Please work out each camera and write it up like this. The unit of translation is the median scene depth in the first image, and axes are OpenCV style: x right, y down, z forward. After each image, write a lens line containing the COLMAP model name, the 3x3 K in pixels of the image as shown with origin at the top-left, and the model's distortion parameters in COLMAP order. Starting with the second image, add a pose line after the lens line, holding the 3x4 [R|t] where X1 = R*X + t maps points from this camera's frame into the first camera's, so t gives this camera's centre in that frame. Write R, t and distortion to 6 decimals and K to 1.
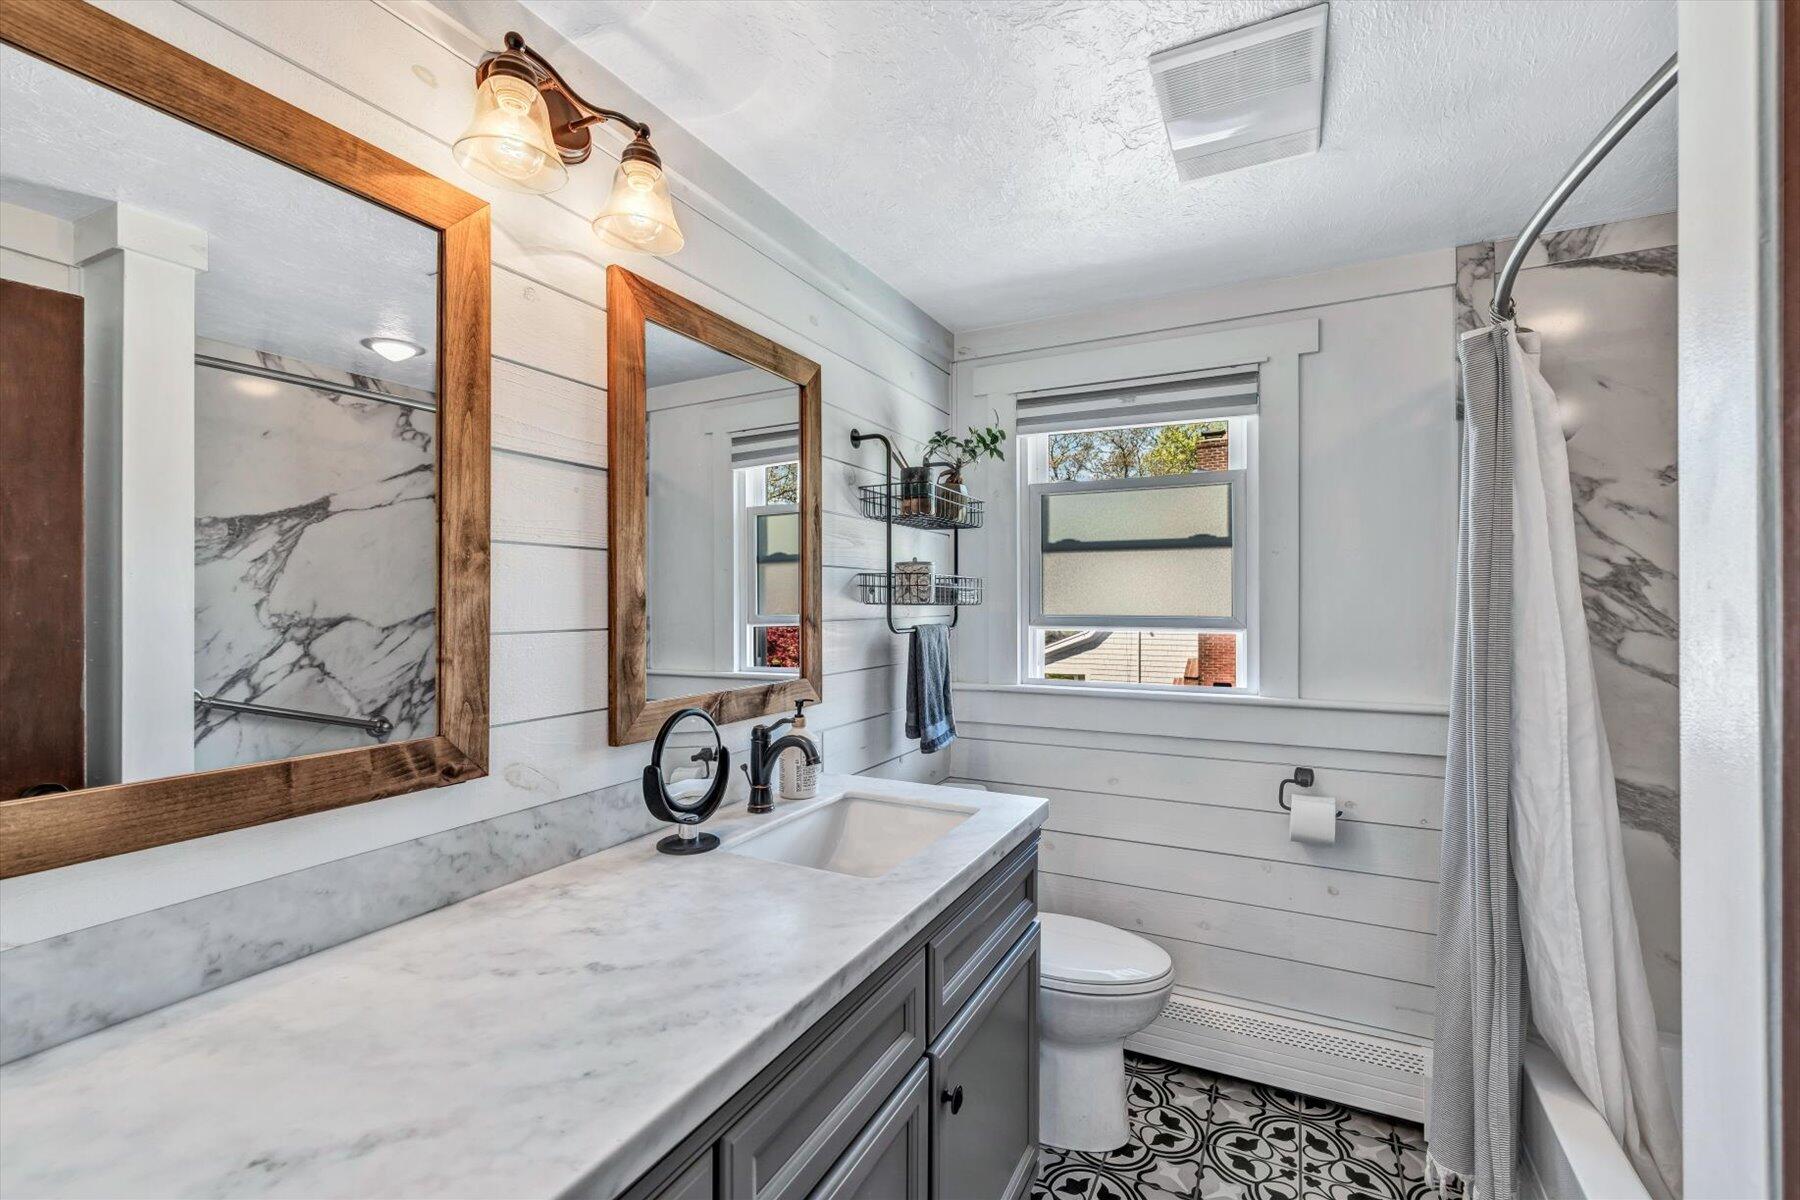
lens RADIAL K [[778.3, 0, 897.9], [0, 778.3, 599.0], [0, 0, 1]] dist [-0.000338, 0.000062]
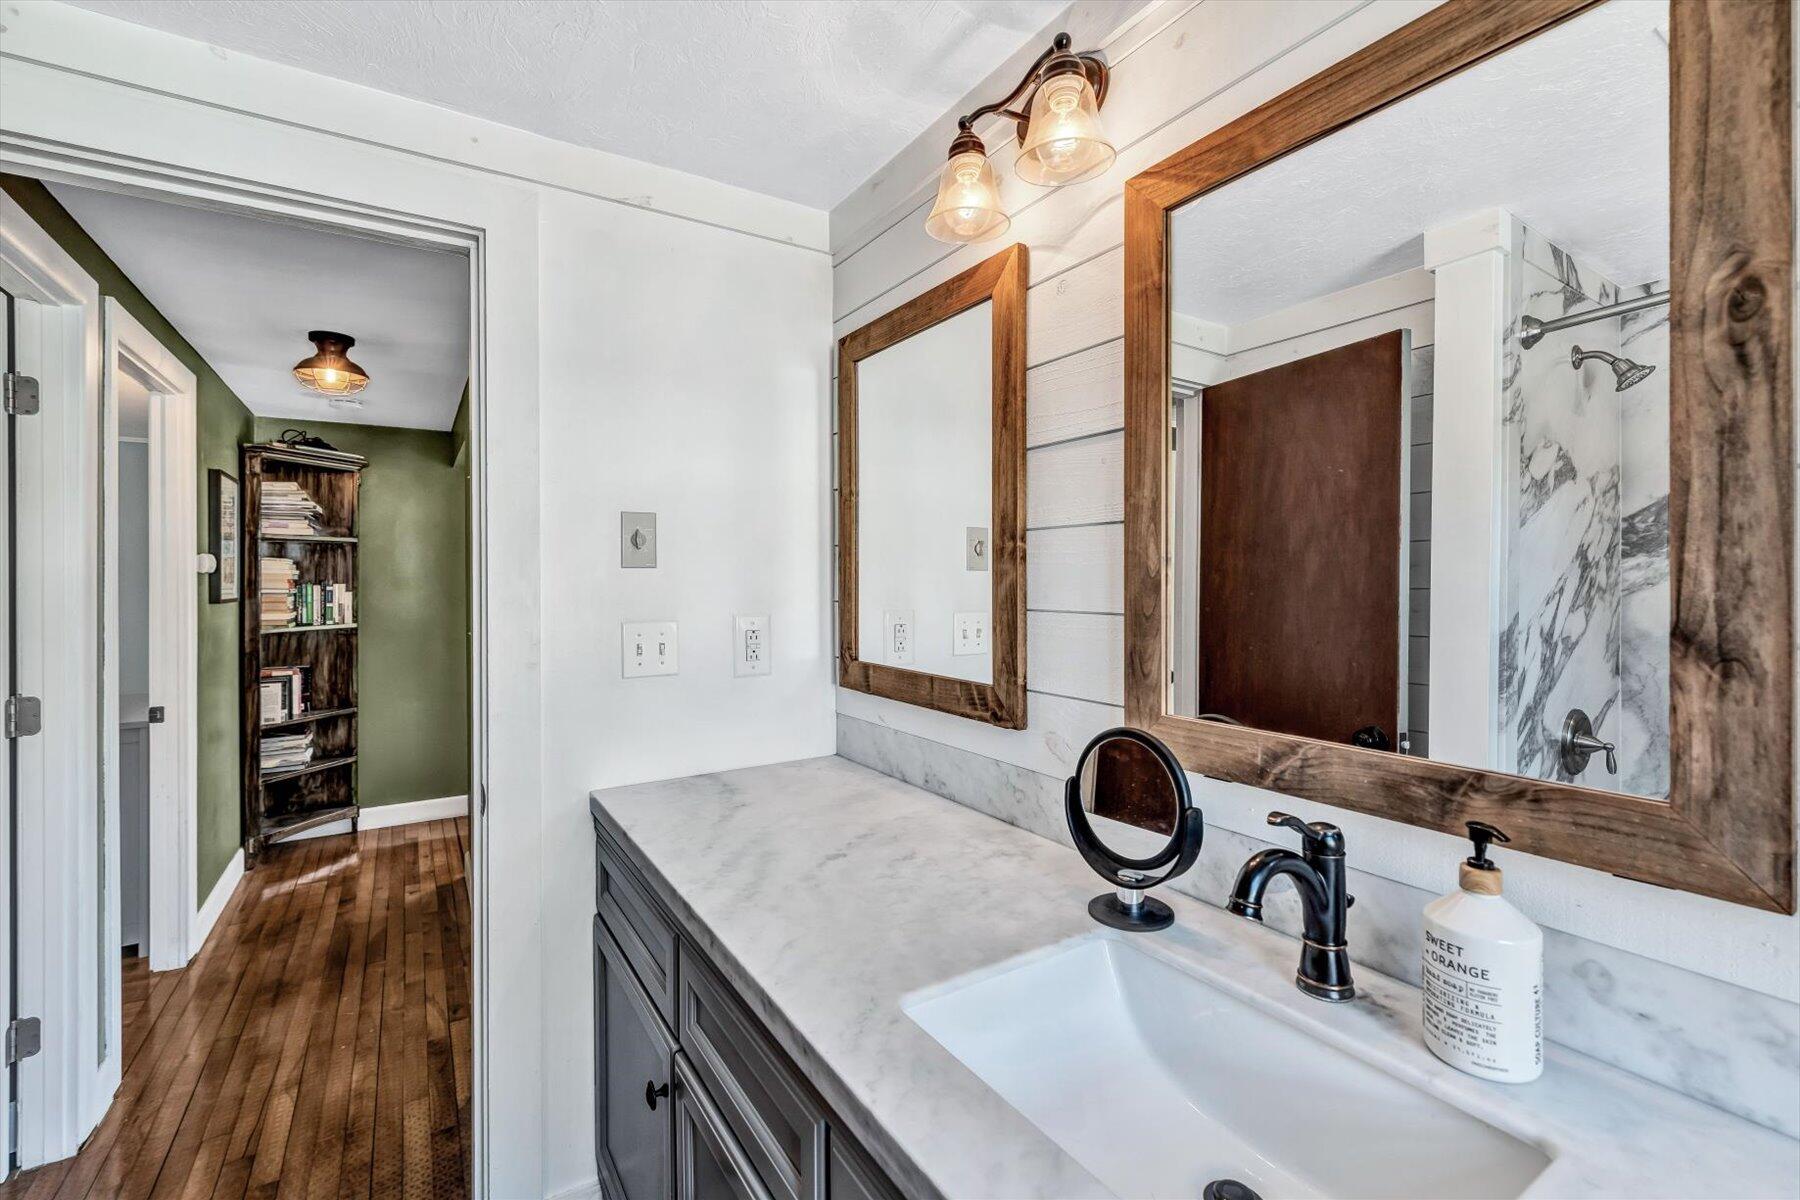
lens RADIAL K [[775.4, 0, 894.5], [0, 775.4, 589.5], [0, 0, 1]] dist [-0.000393, 0.000269]
pose [[-0.507545, 0.005771, -0.861606, 0.592063], [0.000641, 0.999980, 0.006320, 0.006896], [0.861625, 0.002655, -0.507539, 1.471473]]
